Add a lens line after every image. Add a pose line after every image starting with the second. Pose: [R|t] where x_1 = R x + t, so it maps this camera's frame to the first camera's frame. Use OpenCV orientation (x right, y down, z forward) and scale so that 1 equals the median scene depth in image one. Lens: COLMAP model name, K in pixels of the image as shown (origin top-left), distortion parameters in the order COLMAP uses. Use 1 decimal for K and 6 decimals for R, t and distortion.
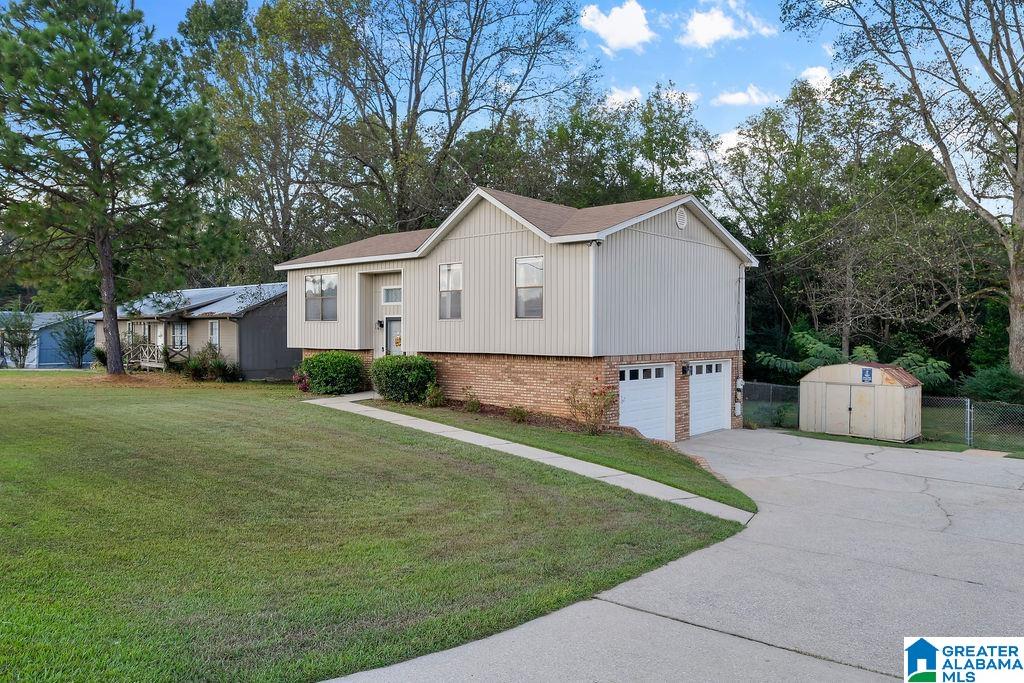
lens RADIAL K [[719.5, 0, 512.0], [0, 719.5, 341.5], [0, 0, 1]] dist [0.002415, 0.000695]
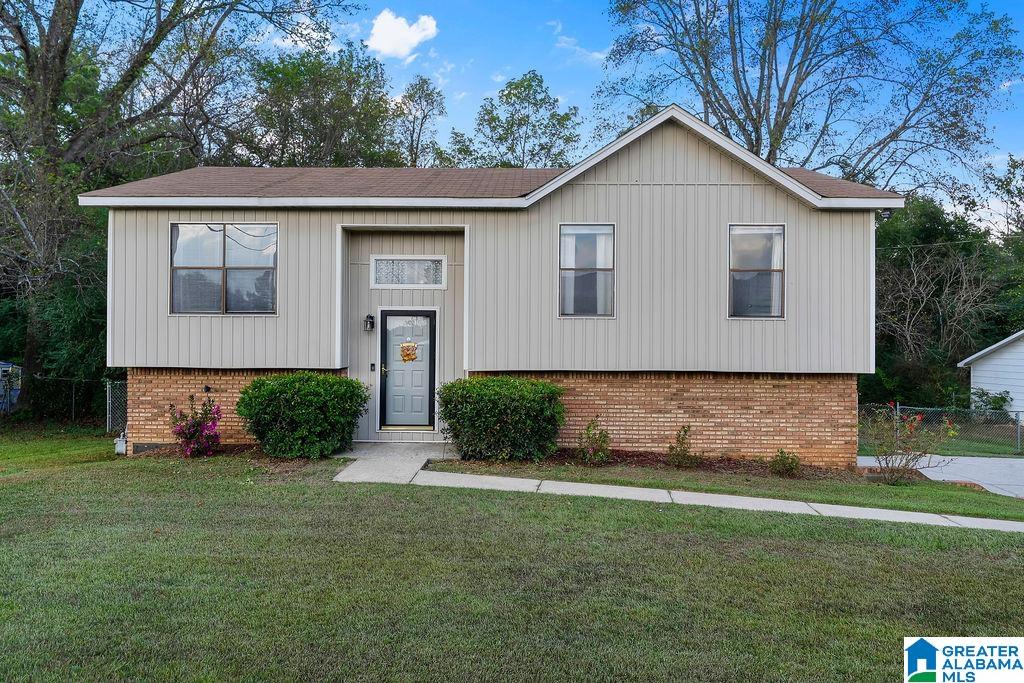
lens RADIAL K [[719.5, 0, 512.0], [0, 719.5, 341.5], [0, 0, 1]] dist [0.002415, 0.000695]
pose [[0.771583, 0.002460, 0.636124, -0.517246], [0.004183, 0.999951, -0.008940, -0.004586], [-0.636115, 0.009559, 0.771535, 0.570672]]
